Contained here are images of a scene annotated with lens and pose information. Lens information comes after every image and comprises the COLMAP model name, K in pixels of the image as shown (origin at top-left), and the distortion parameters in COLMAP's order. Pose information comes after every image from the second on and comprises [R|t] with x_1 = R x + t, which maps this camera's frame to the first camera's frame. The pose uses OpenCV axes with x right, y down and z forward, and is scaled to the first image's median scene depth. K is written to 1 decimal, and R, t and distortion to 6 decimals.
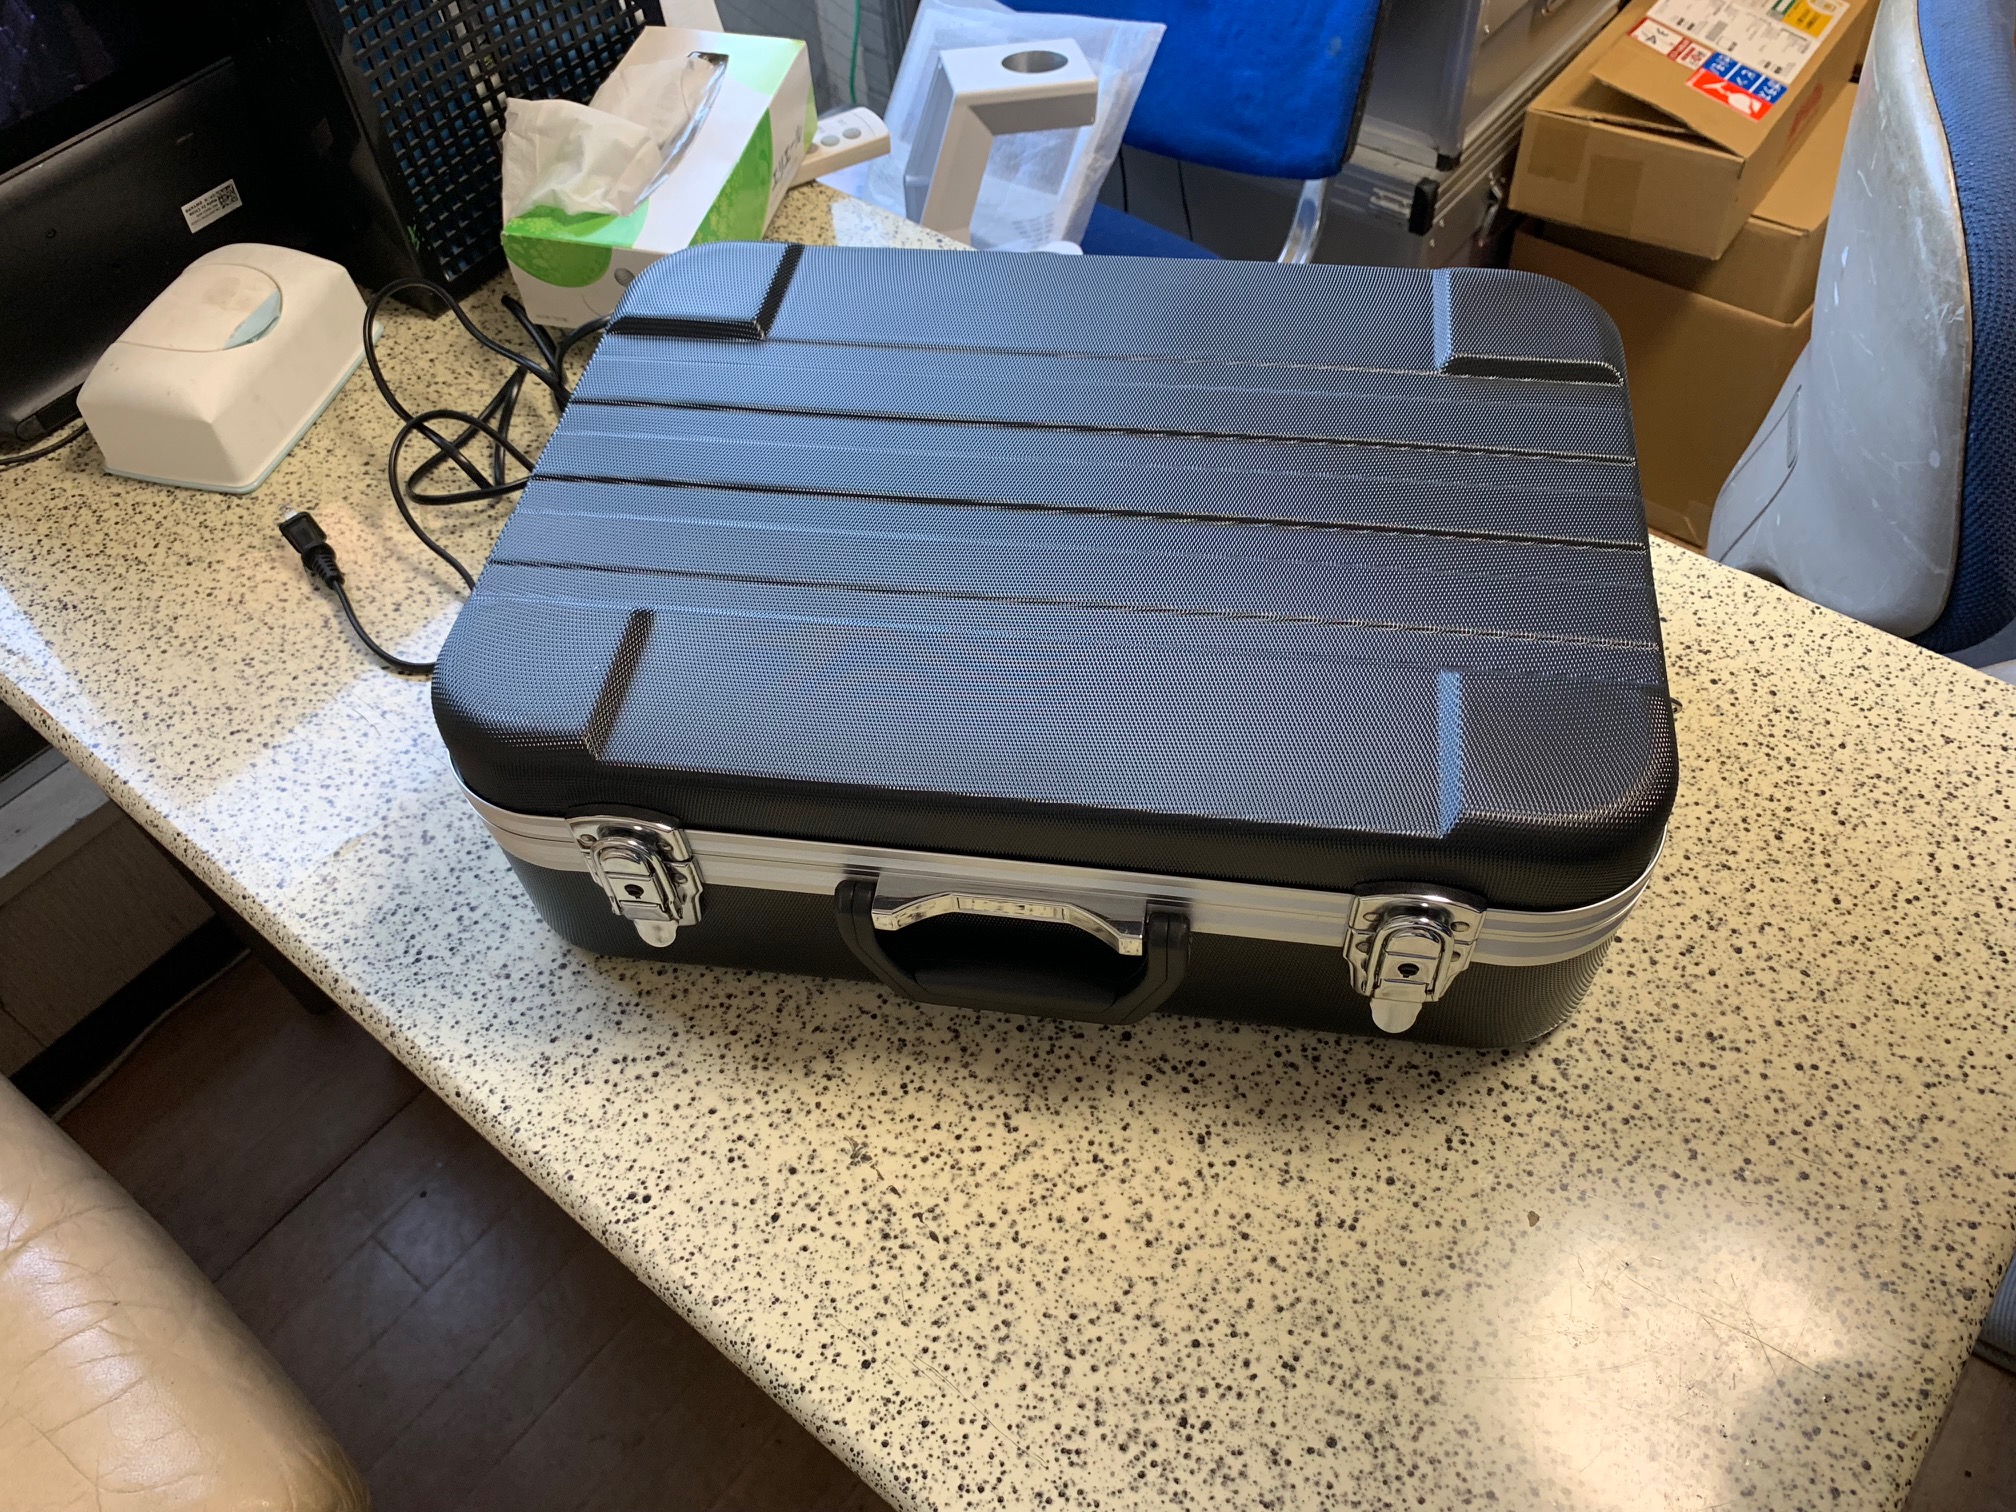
lens RADIAL K [[1544.8, 0, 1010.7], [0, 1544.8, 736.3], [0, 0, 1]] dist [-0.013968, 0.018357]
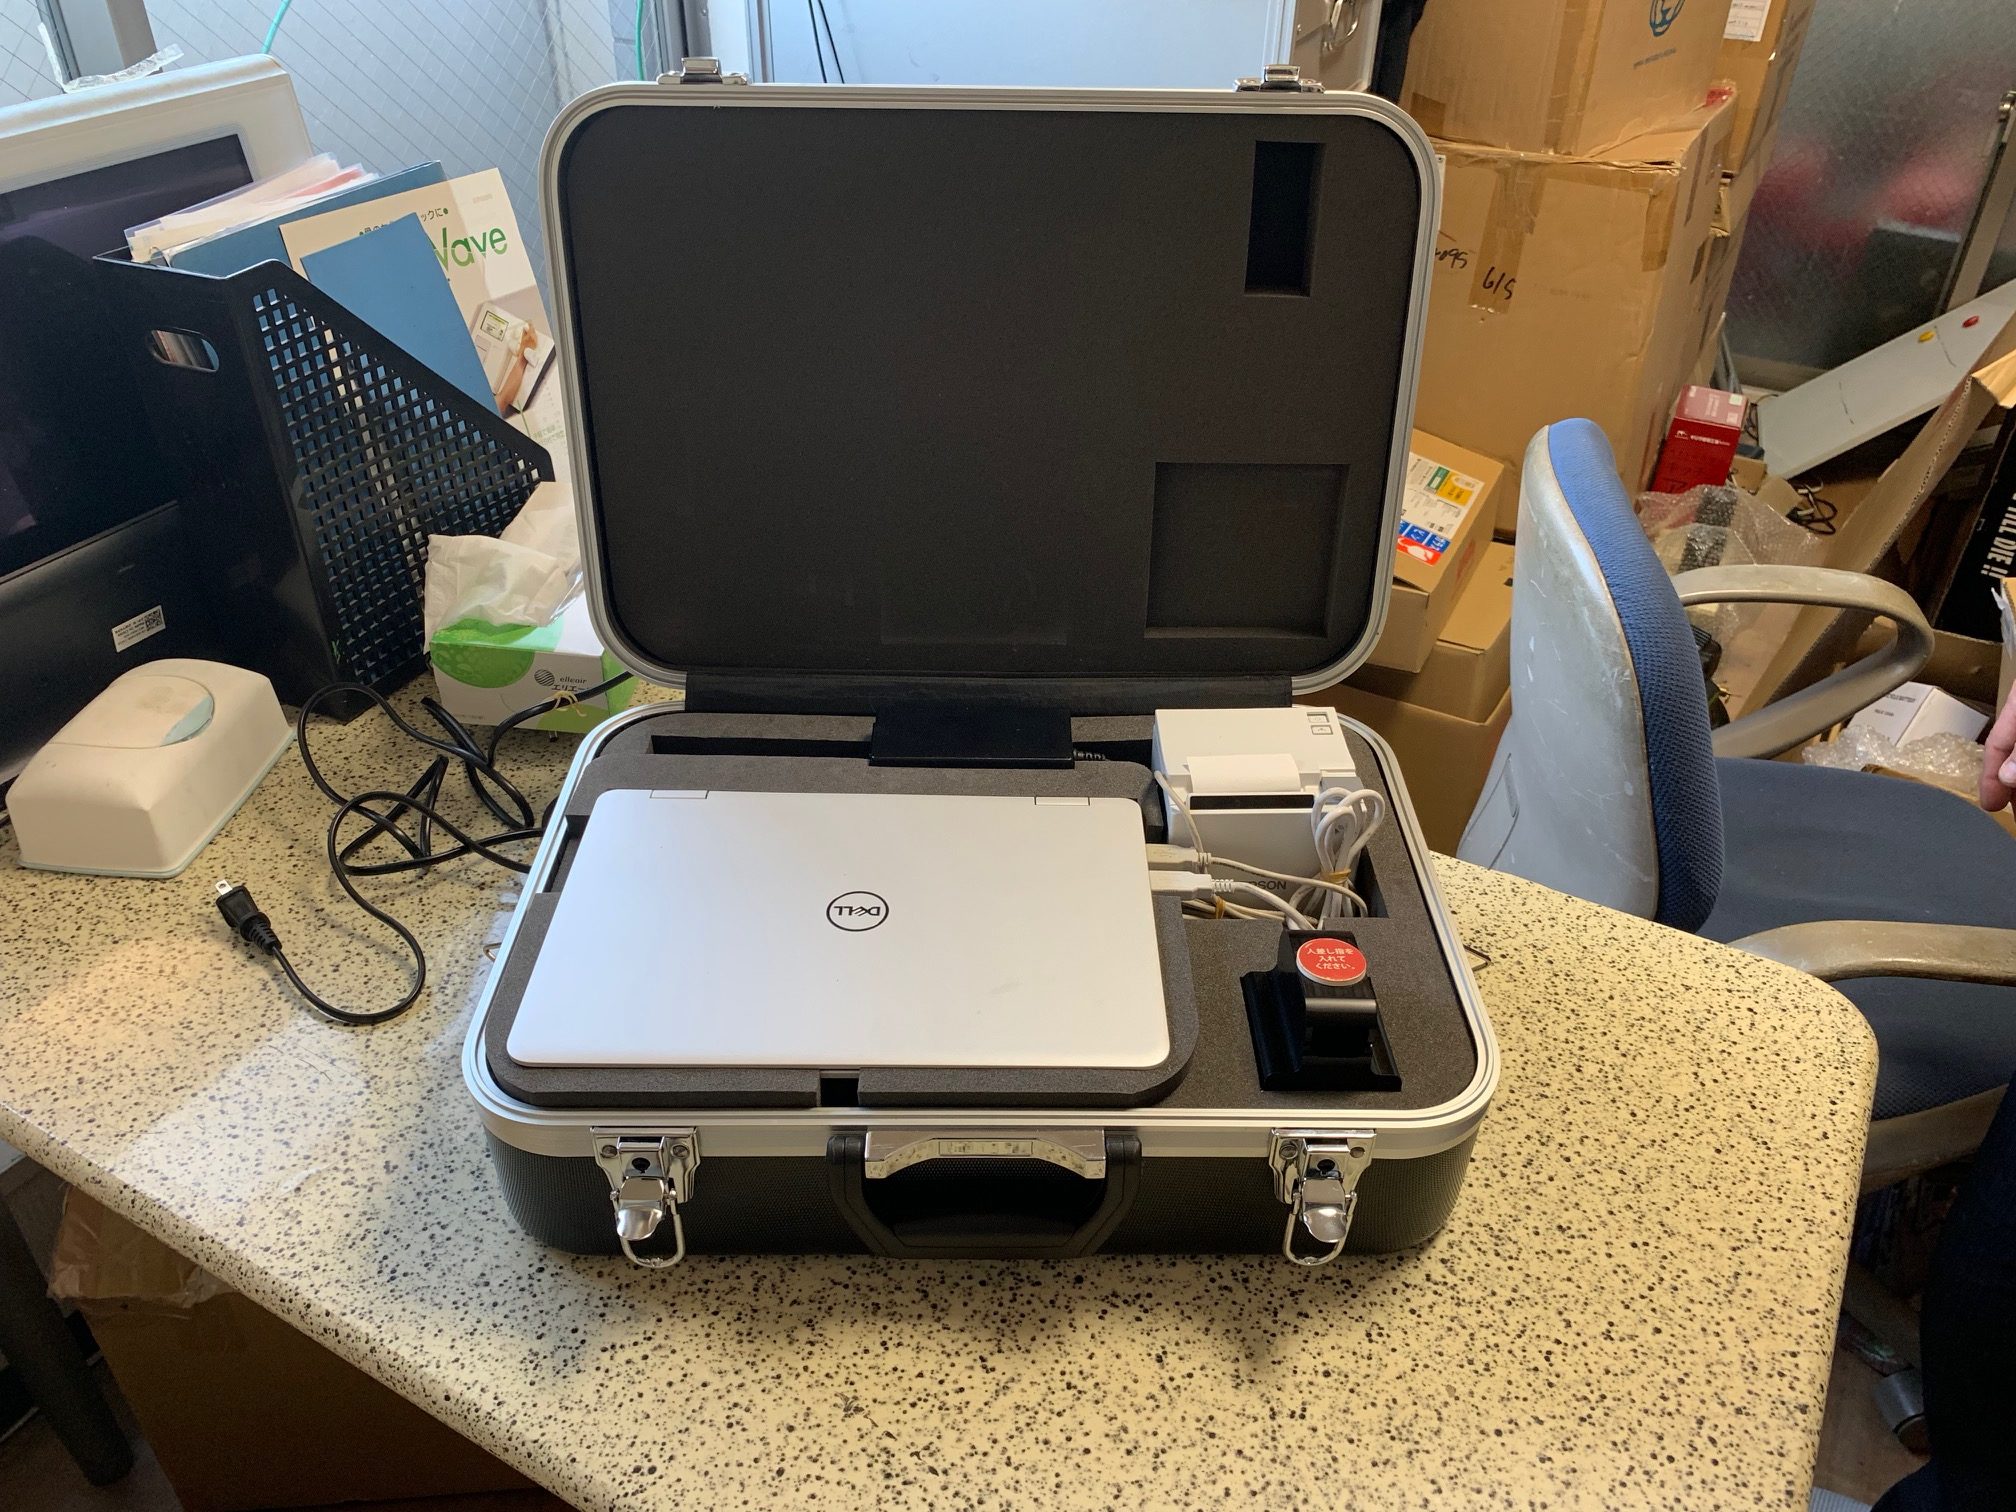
lens RADIAL K [[1544.8, 0, 1015.3], [0, 1544.8, 757.5], [0, 0, 1]] dist [-0.013968, 0.018357]
pose [[0.983292, -0.029788, 0.179581, -0.156594], [0.079179, 0.958297, -0.274586, 0.133952], [-0.163913, 0.284217, 0.944644, -0.152947]]
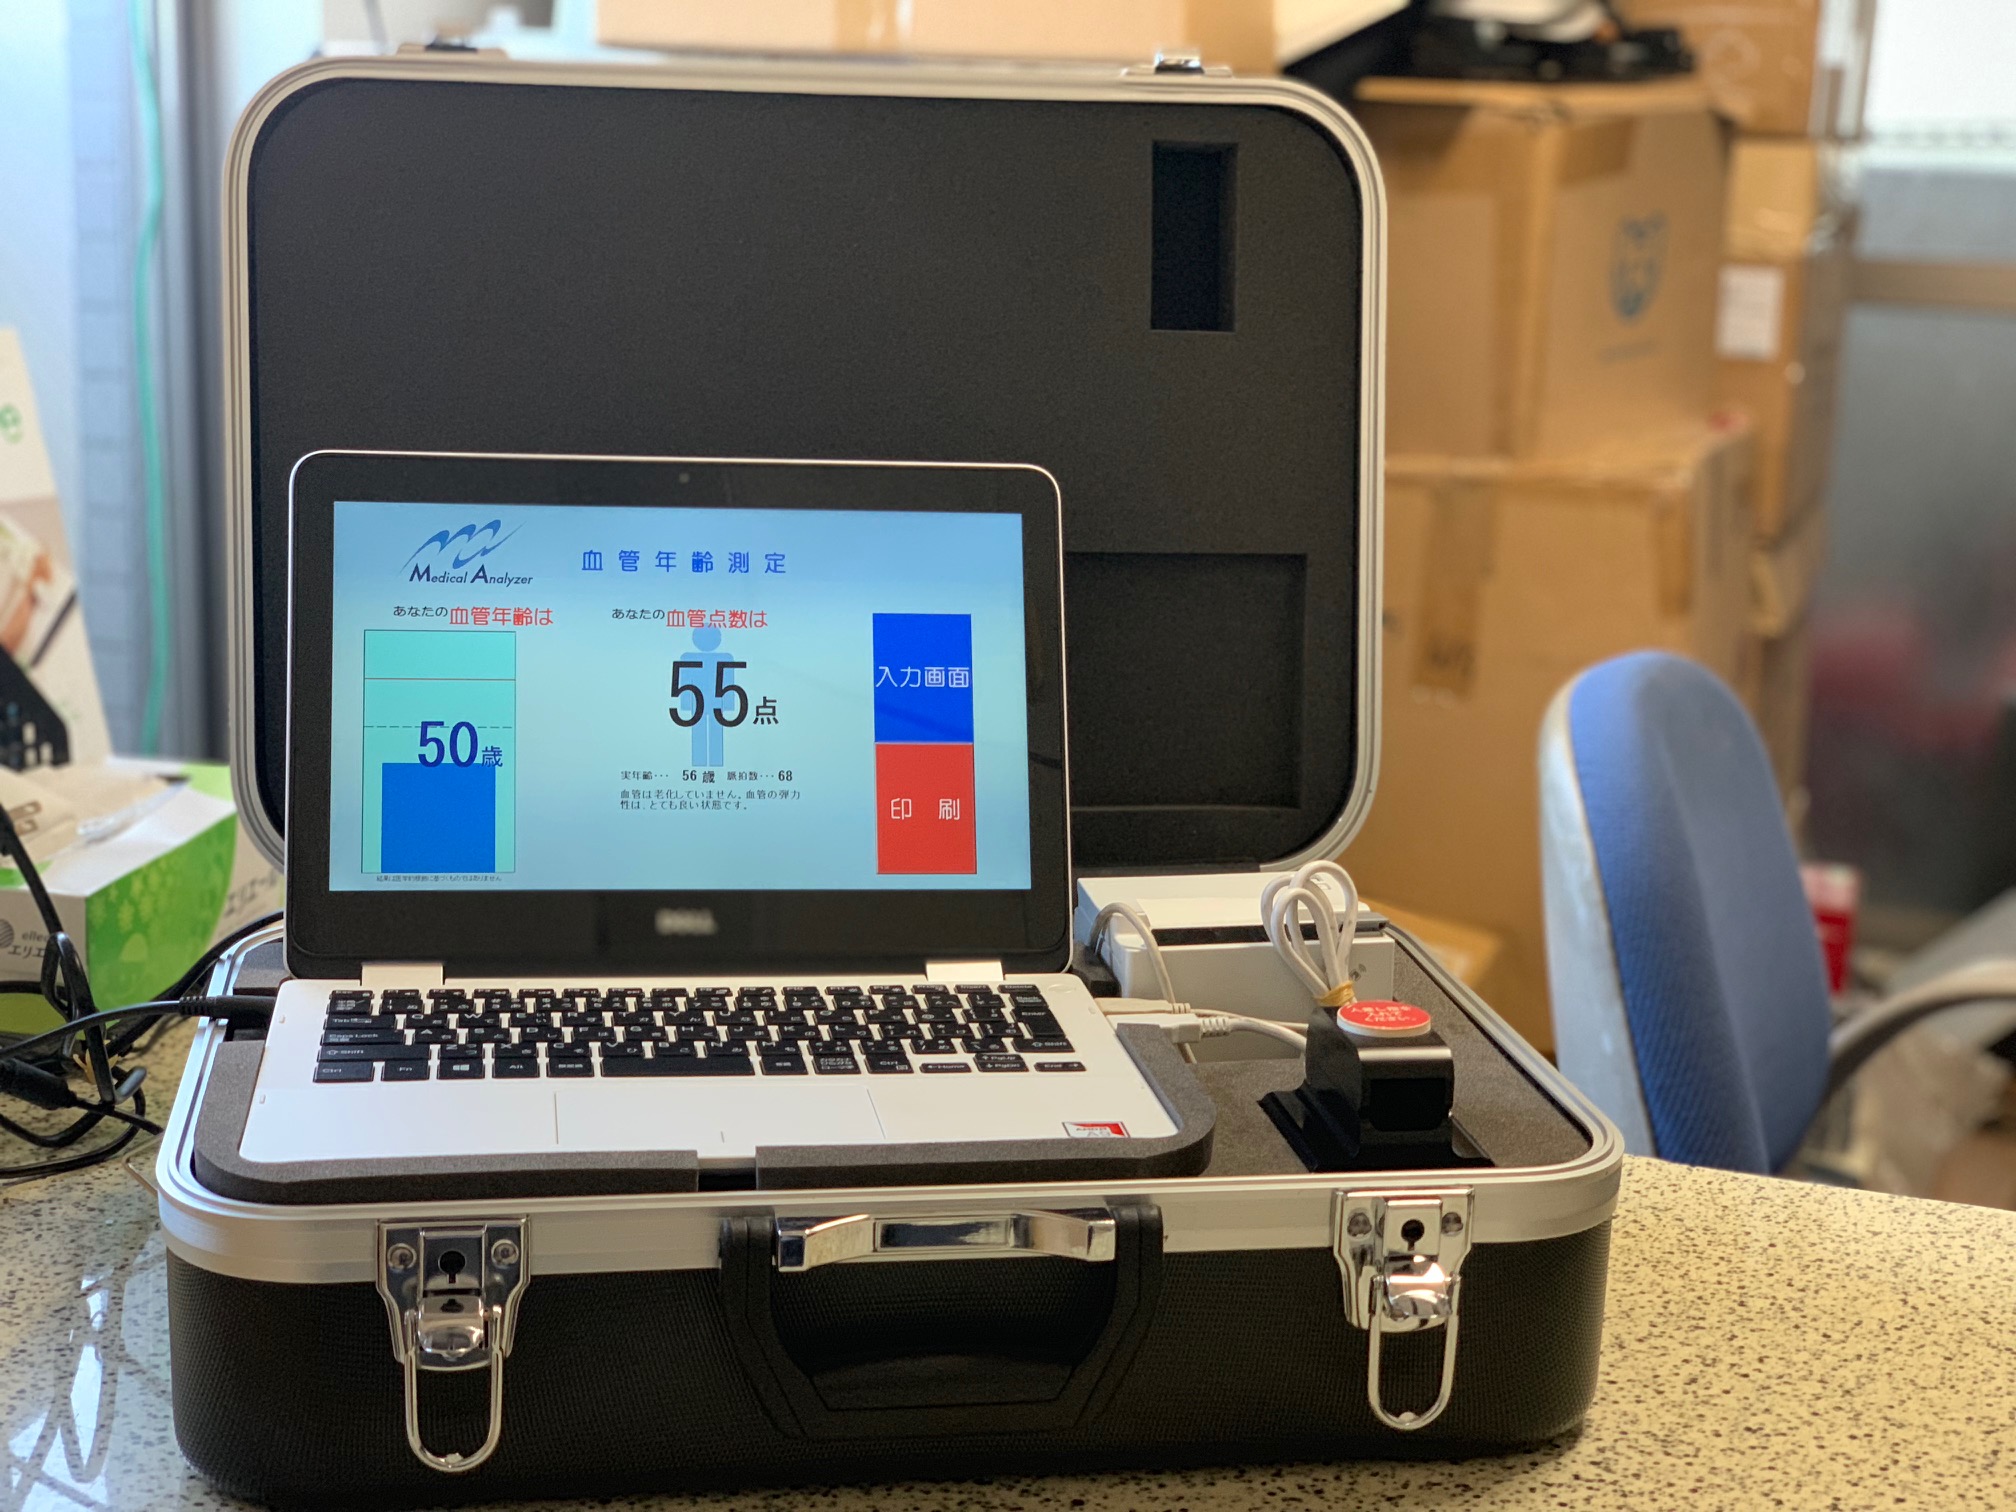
lens RADIAL K [[3044.7, 0, 1017.1], [0, 3044.7, 761.9], [0, 0, 1]] dist [-0.052024, 0.000000]
pose [[0.943870, 0.020299, 0.329692, -0.435725], [0.194105, 0.773511, -0.603327, 0.784248], [-0.267267, 0.633457, 0.726154, -0.281751]]
